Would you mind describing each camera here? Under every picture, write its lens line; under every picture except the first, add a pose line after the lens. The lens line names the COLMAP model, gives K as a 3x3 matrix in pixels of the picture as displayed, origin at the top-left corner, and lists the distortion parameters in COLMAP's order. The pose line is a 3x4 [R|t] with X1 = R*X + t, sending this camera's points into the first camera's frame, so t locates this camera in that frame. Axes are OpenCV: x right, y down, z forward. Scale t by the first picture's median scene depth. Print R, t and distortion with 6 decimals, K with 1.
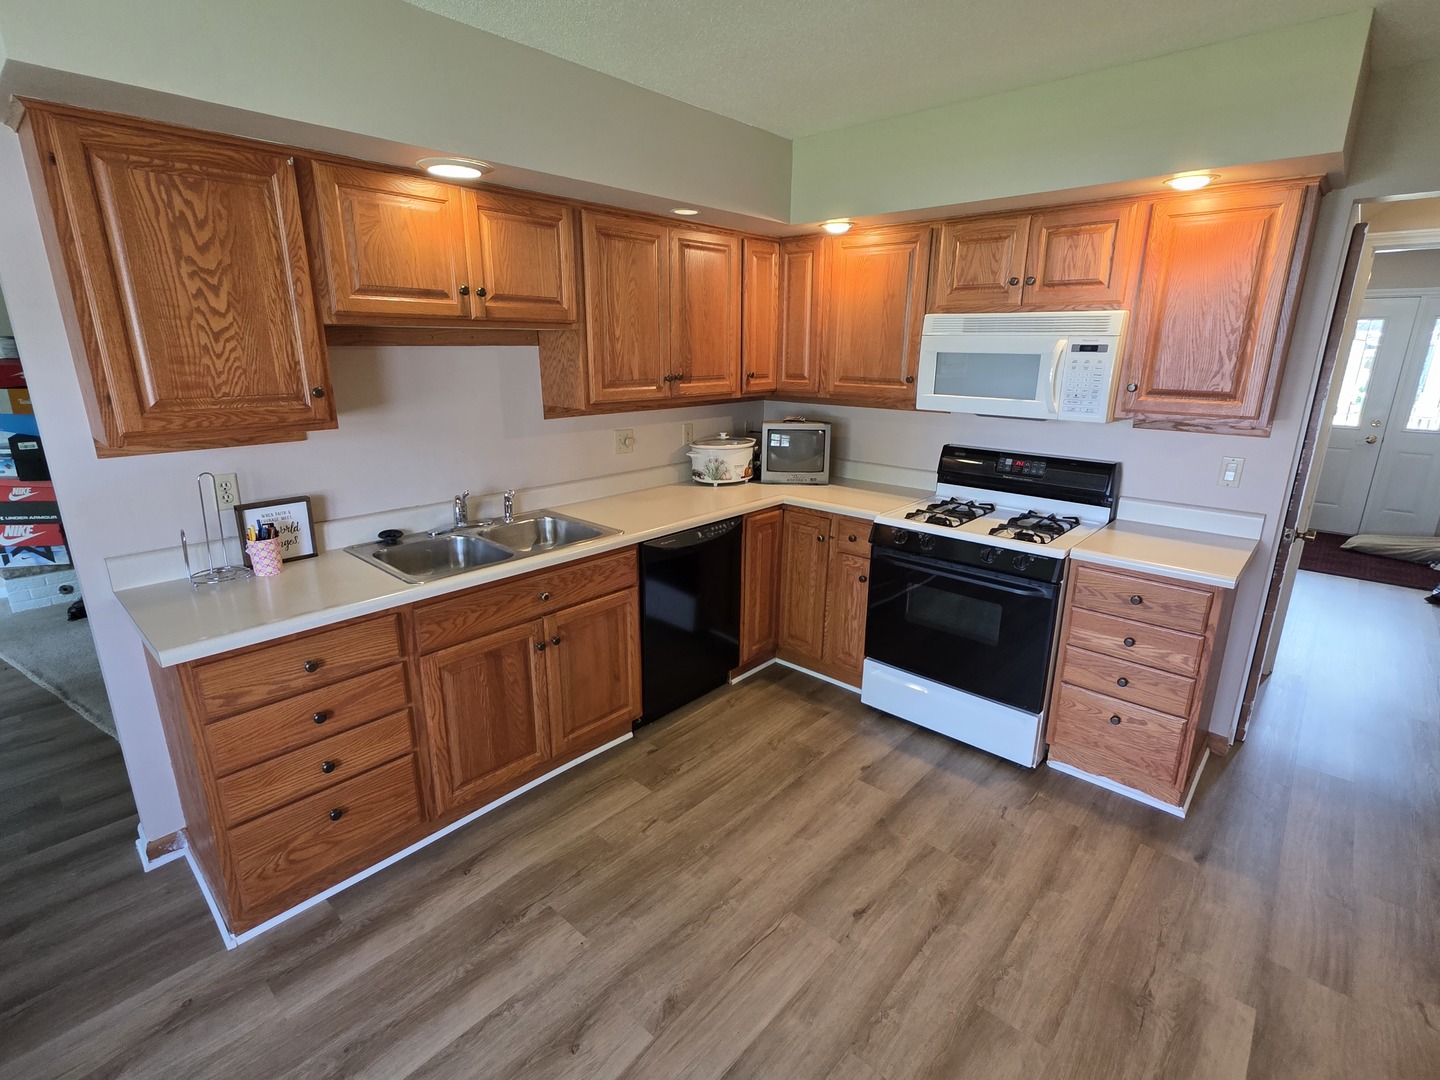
lens RADIAL K [[686.8, 0, 731.8], [0, 686.8, 535.2], [0, 0, 1]] dist [0.001015, 0.000337]
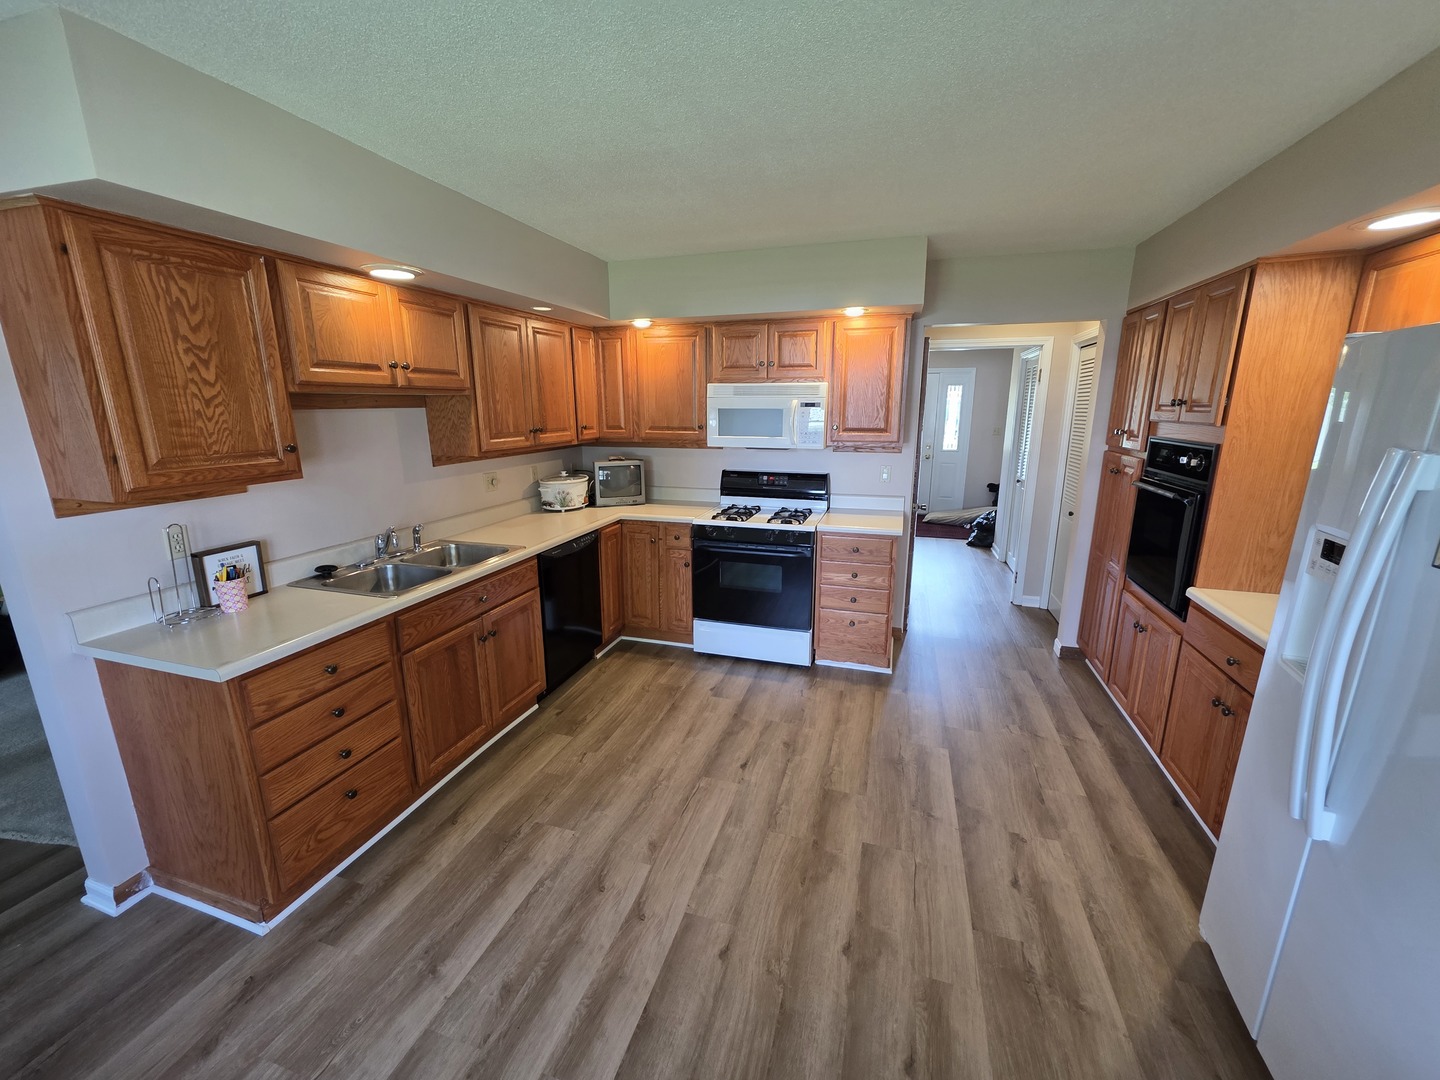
lens RADIAL K [[584.2, 0, 720.0], [0, 584.2, 540.0], [0, 0, 1]] dist [0.000523, -0.000058]
pose [[0.905992, -0.105739, 0.409875, -0.319117], [0.122531, 0.992354, -0.014840, 0.051273], [-0.405172, 0.063667, 0.912021, -0.197134]]
